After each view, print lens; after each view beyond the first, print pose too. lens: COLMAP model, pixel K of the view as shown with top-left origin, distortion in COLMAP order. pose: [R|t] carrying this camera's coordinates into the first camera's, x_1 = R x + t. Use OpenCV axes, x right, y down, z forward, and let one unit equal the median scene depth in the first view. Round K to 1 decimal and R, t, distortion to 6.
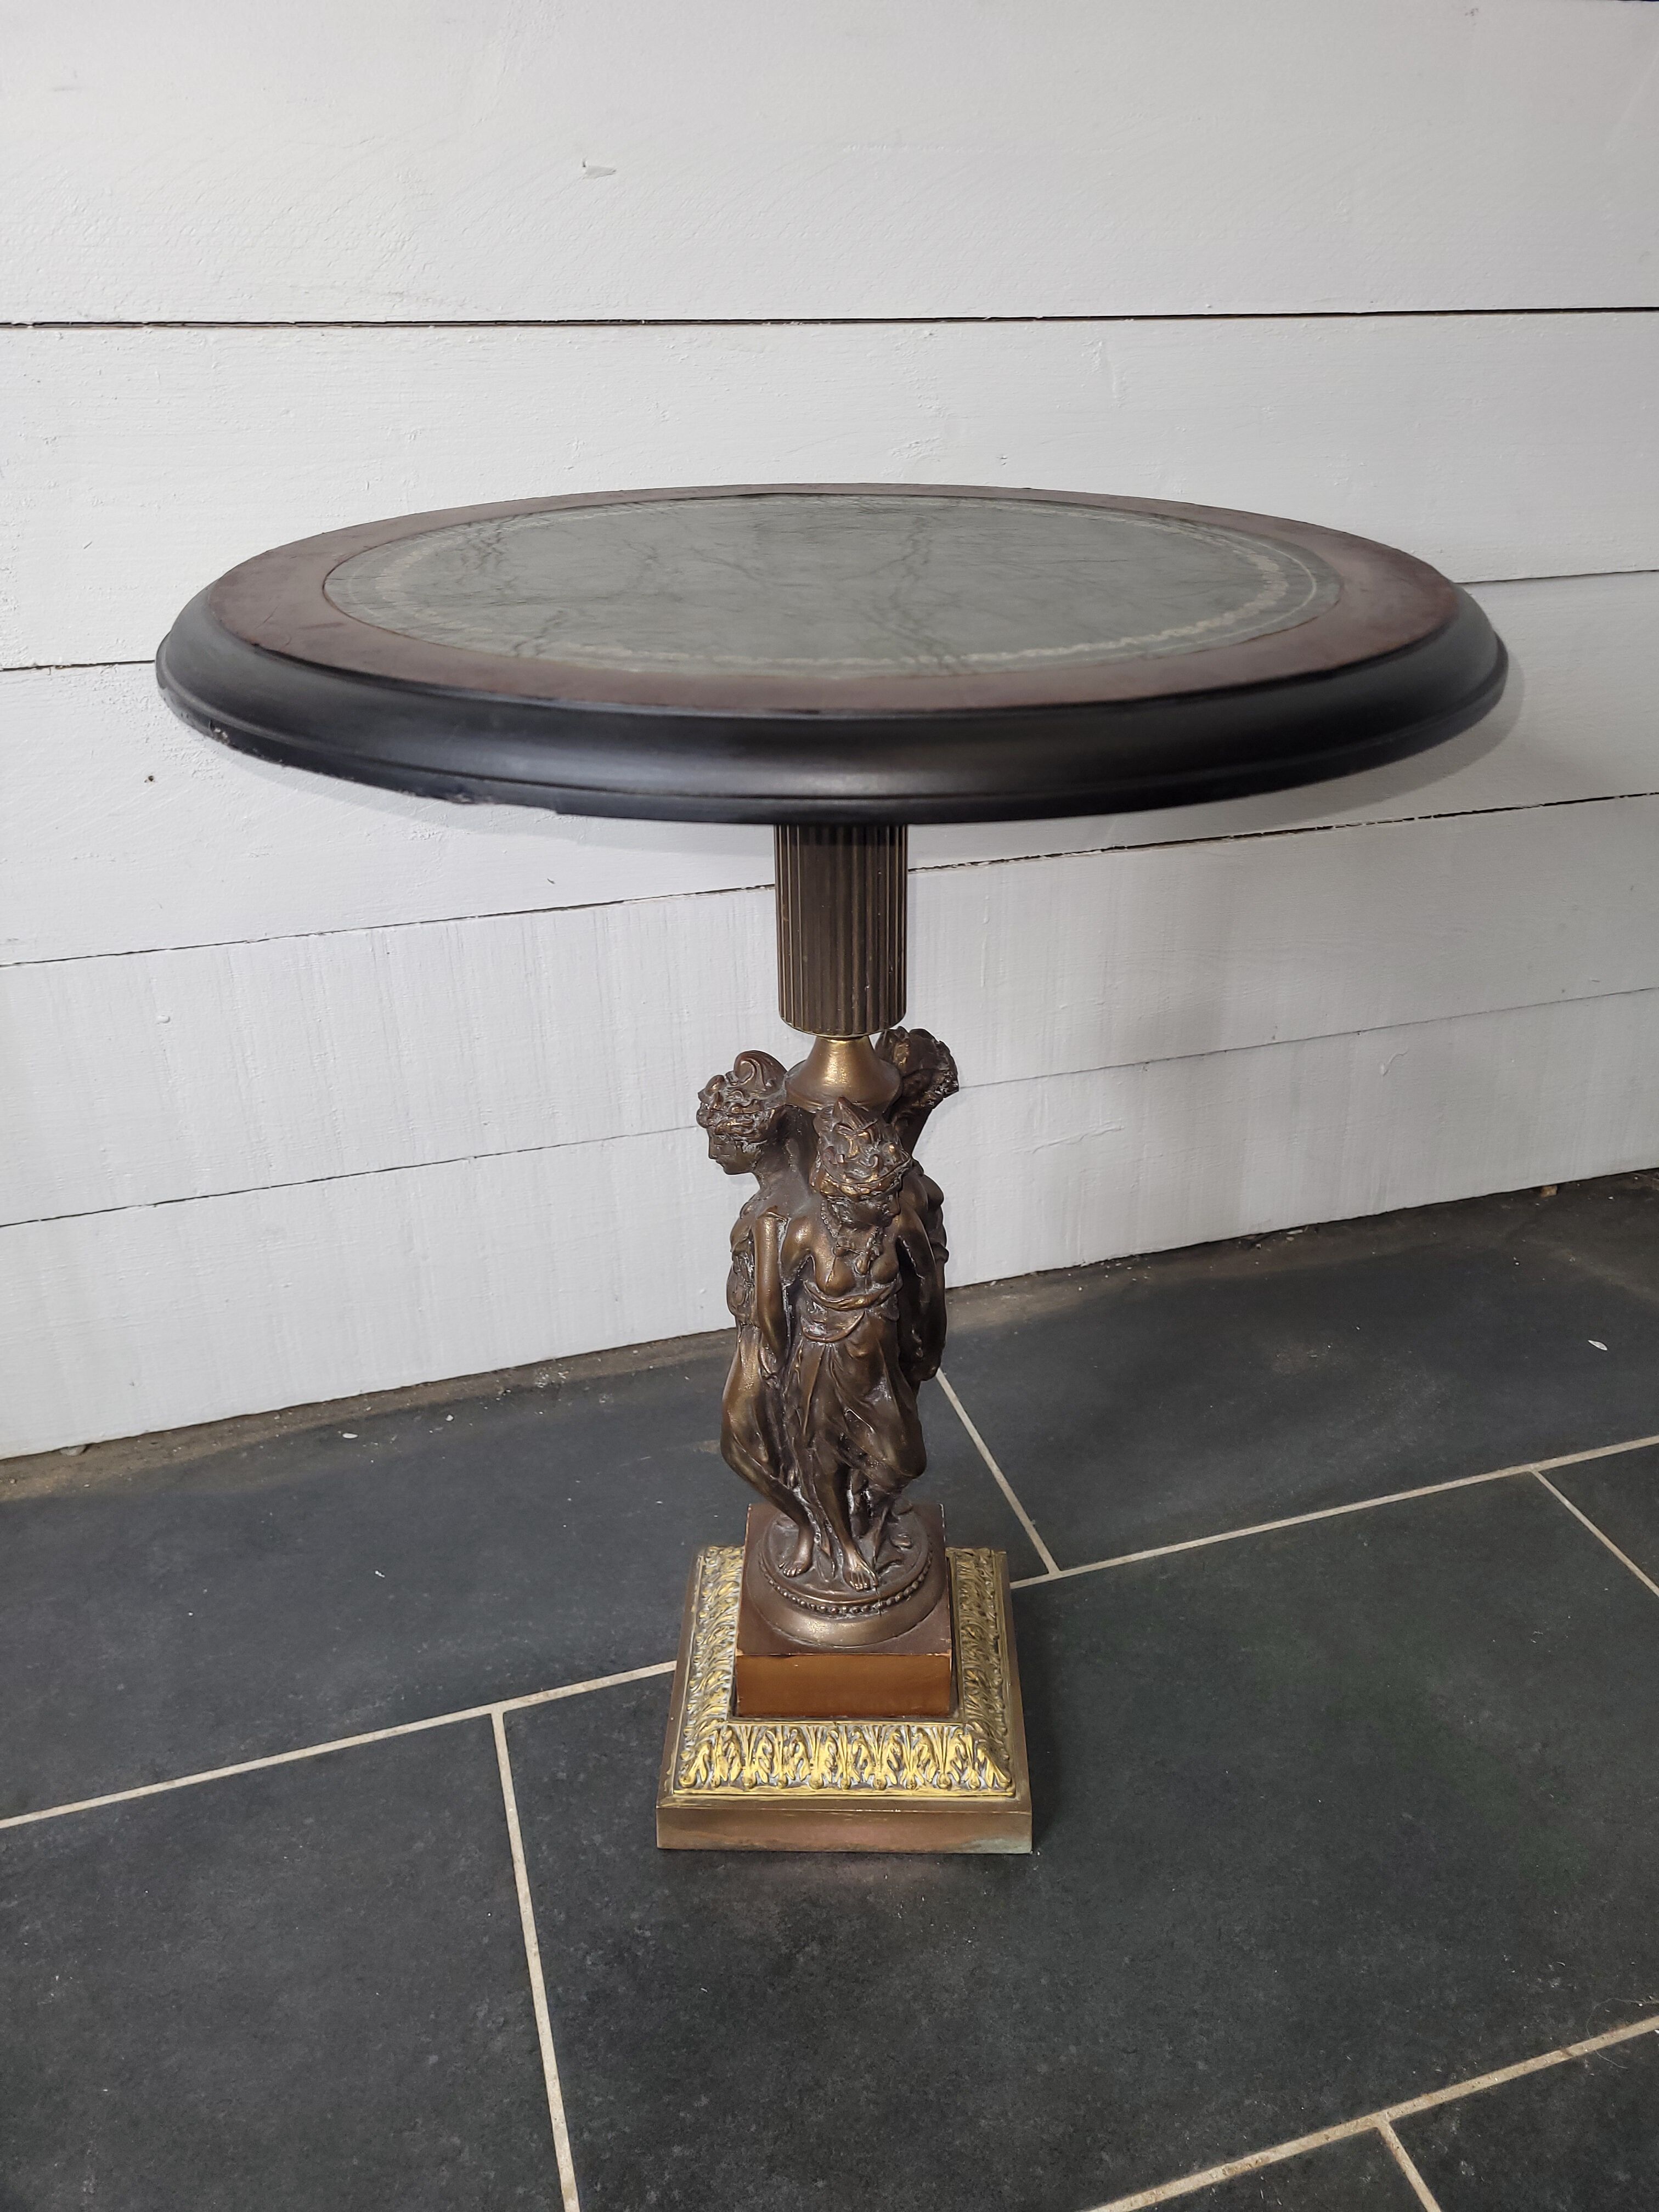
lens RADIAL K [[1661.3, 0, 852.1], [0, 1661.3, 1070.9], [0, 0, 1]] dist [0.049153, -0.047063]
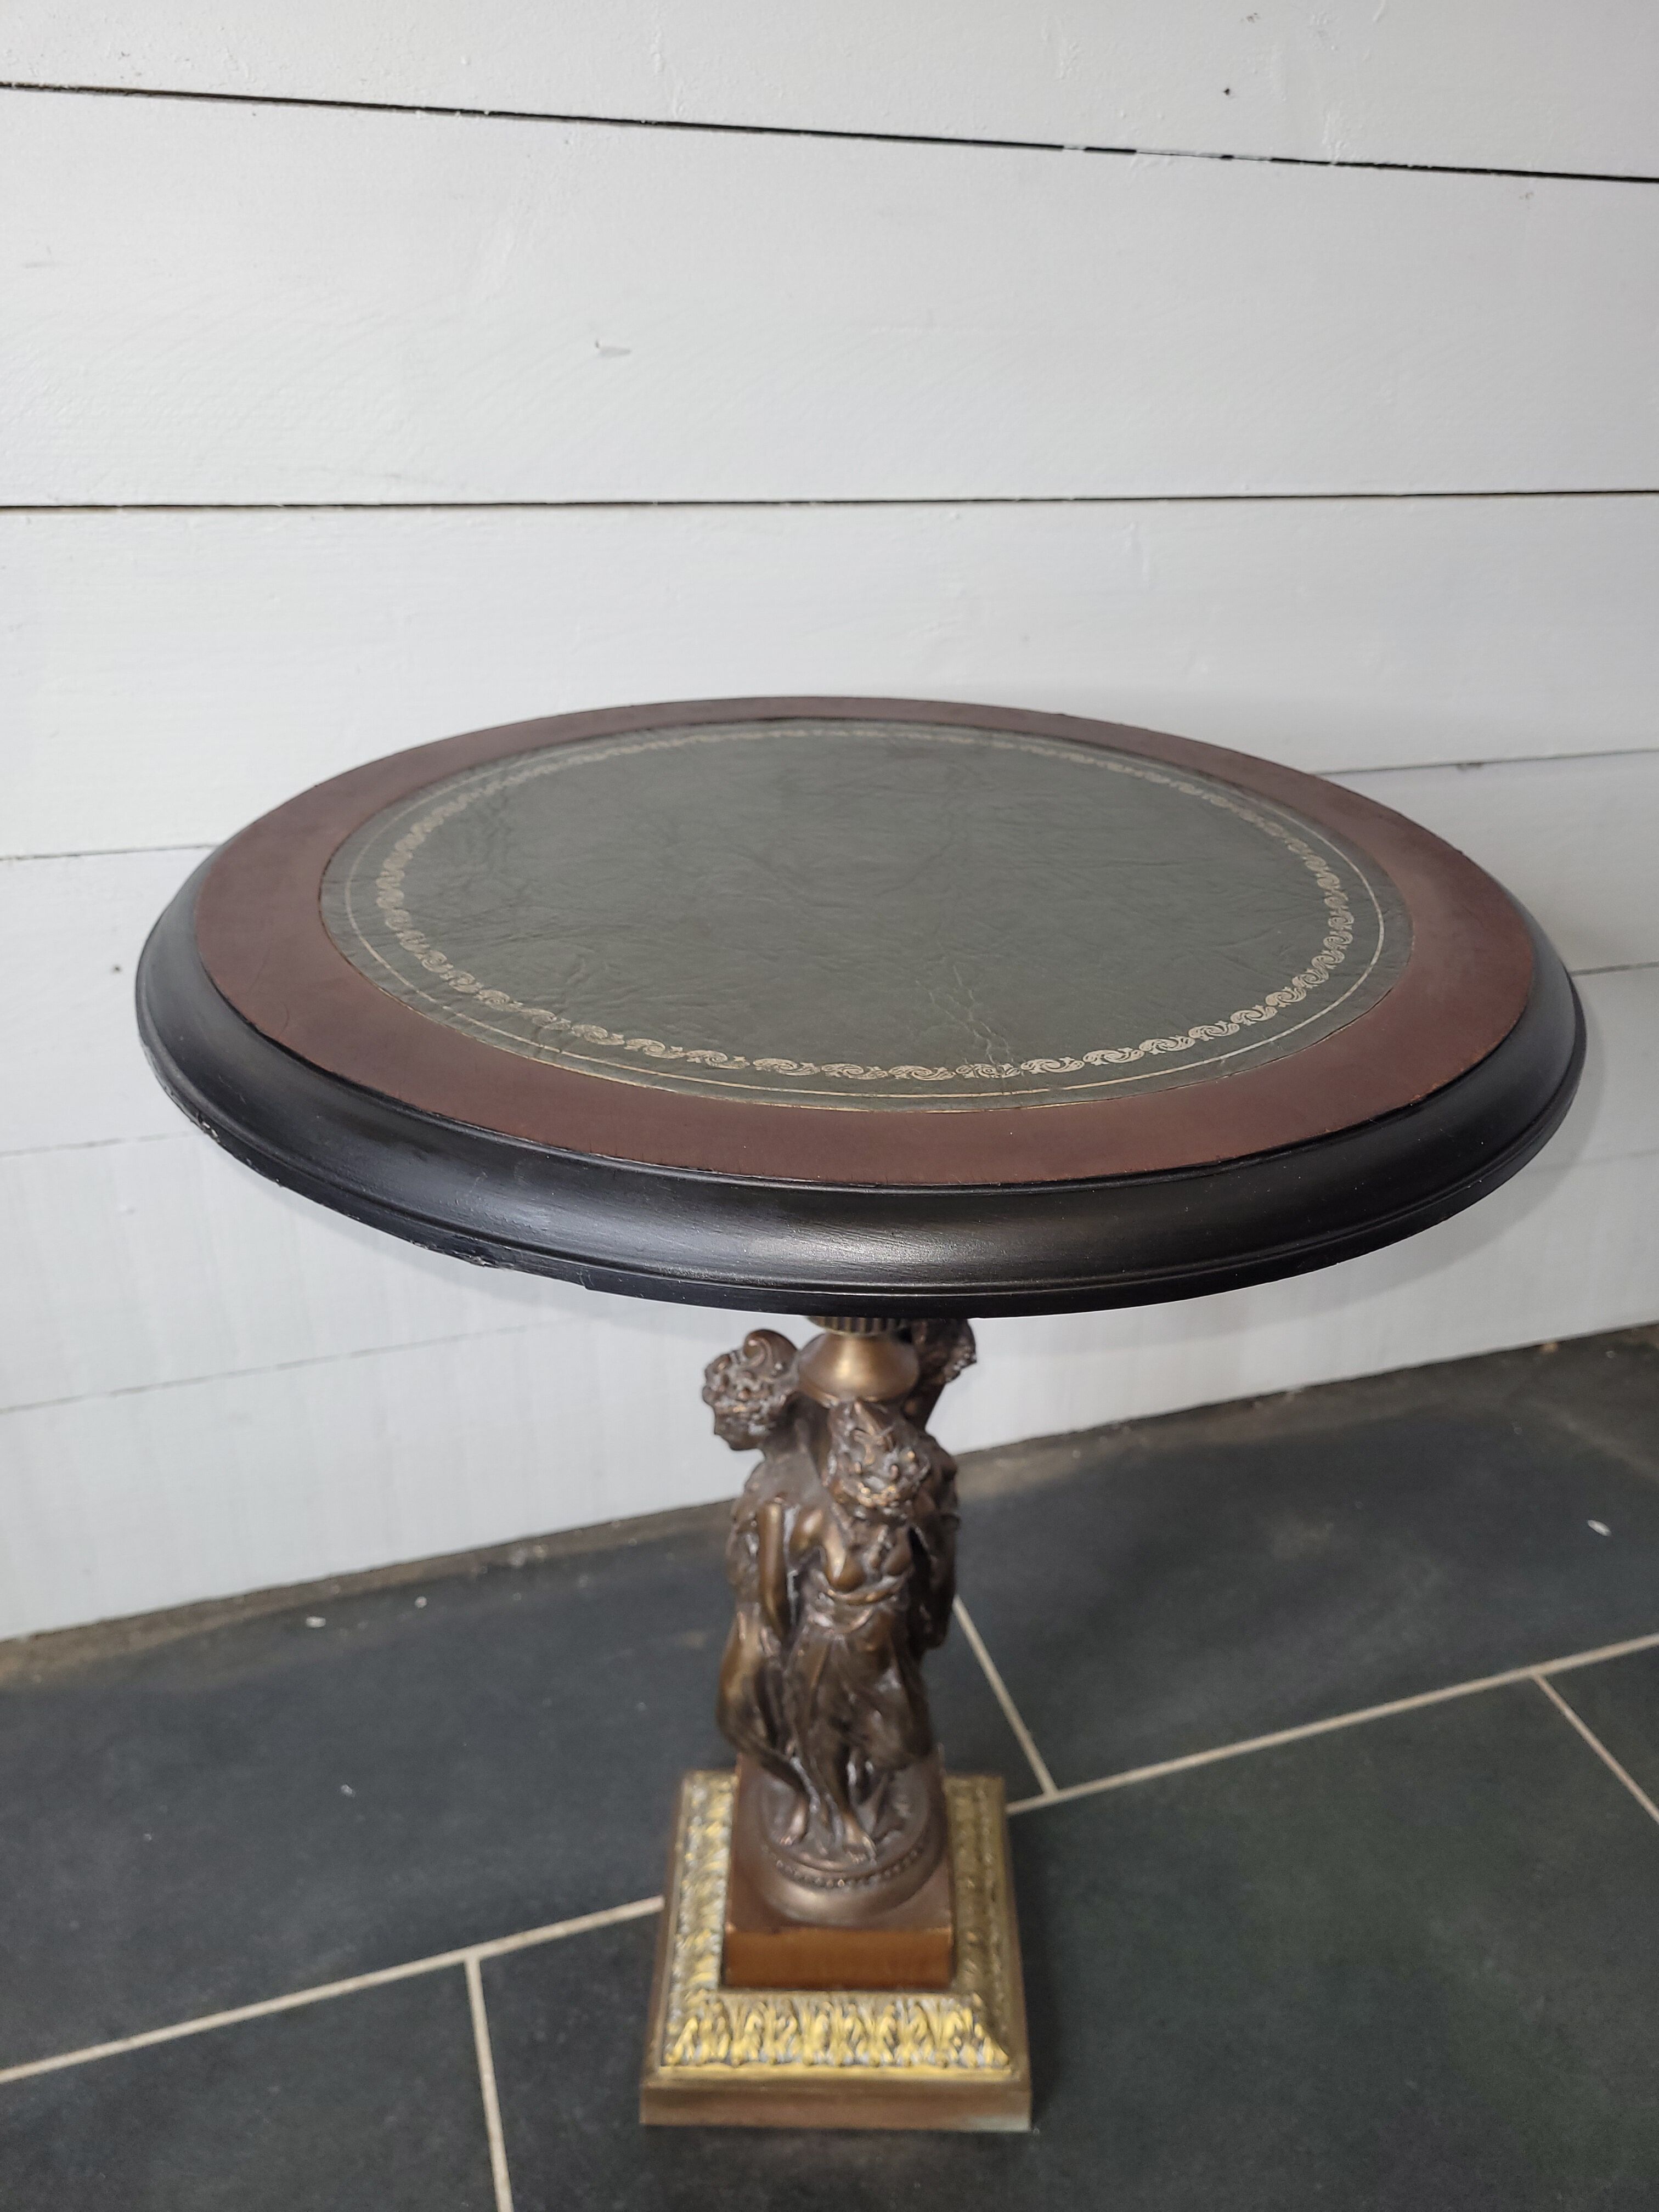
lens RADIAL K [[1683.1, 0, 879.4], [0, 1683.1, 1096.6], [0, 0, 1]] dist [0.026324, -0.028613]
pose [[0.999070, 0.022310, 0.036886, -0.027479], [-0.023236, 0.999421, 0.024872, -0.146127], [-0.036310, -0.025706, 0.999010, 0.039740]]
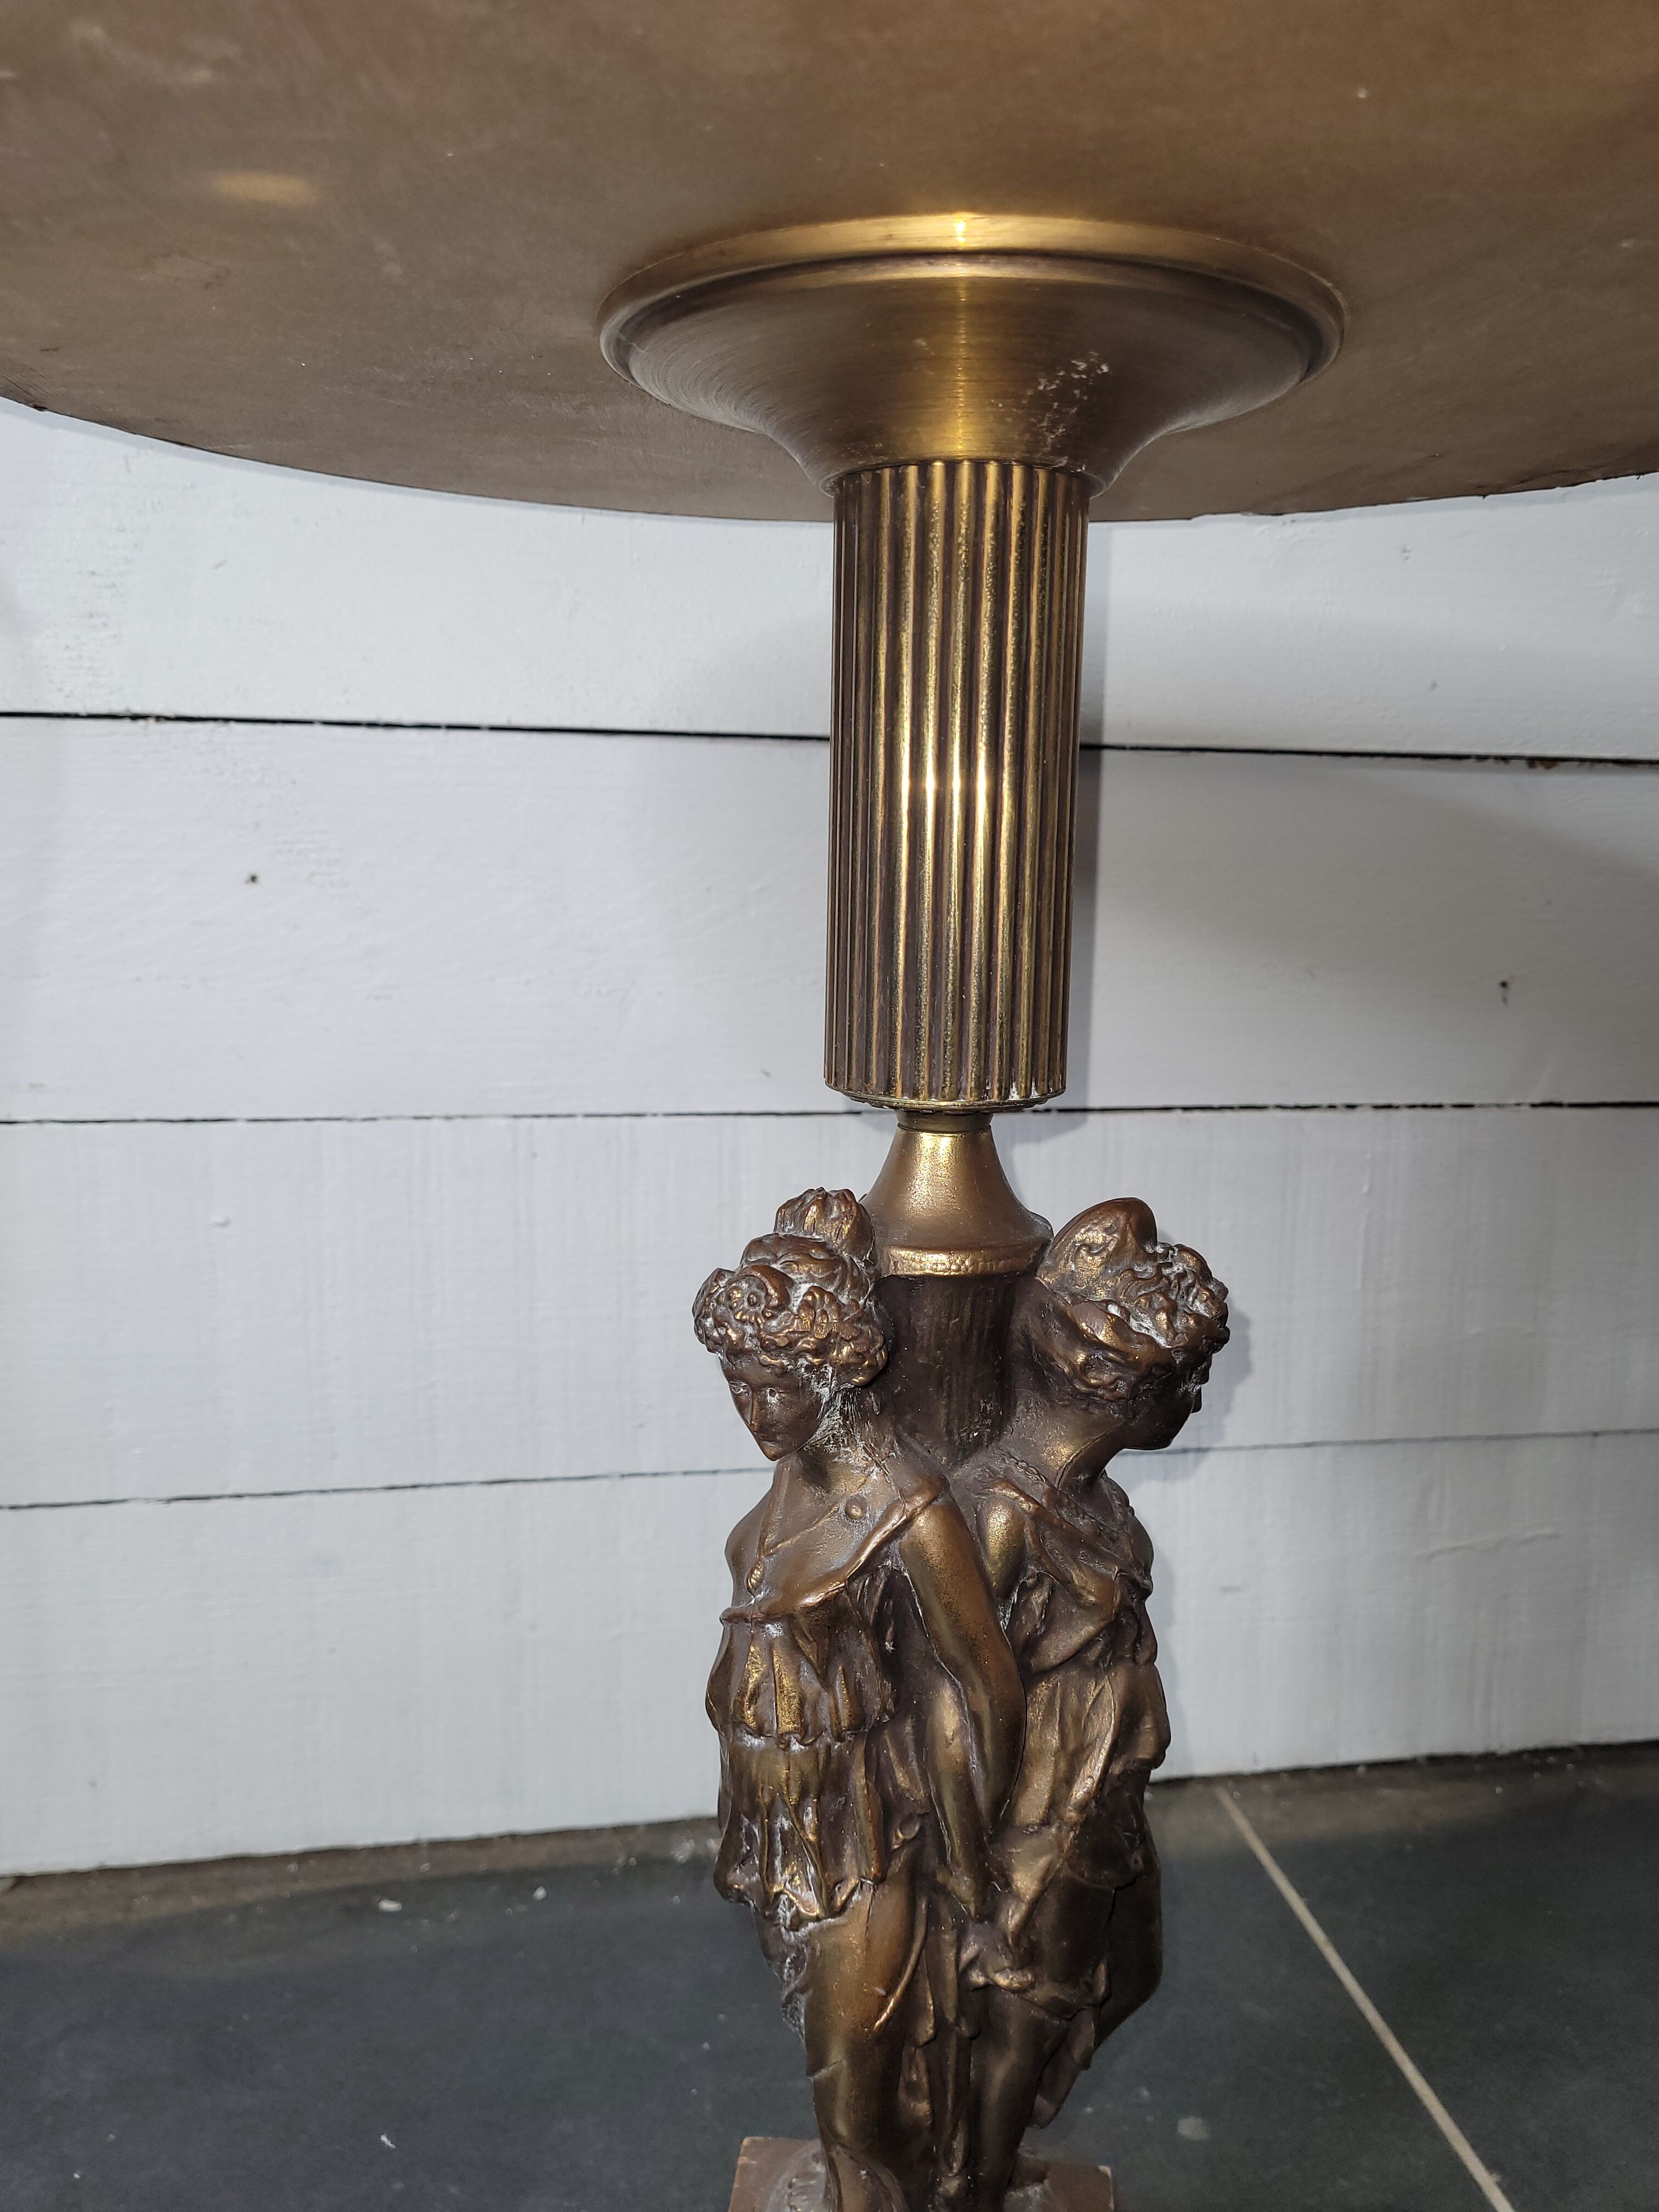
lens RADIAL K [[1687.8, 0, 855.6], [0, 1687.8, 1075.6], [0, 0, 1]] dist [0.029776, -0.035339]
pose [[0.991278, 0.035375, -0.126952, -0.058309], [-0.073058, 0.949238, -0.305957, 0.127844], [0.109685, 0.312563, 0.943543, 0.369638]]
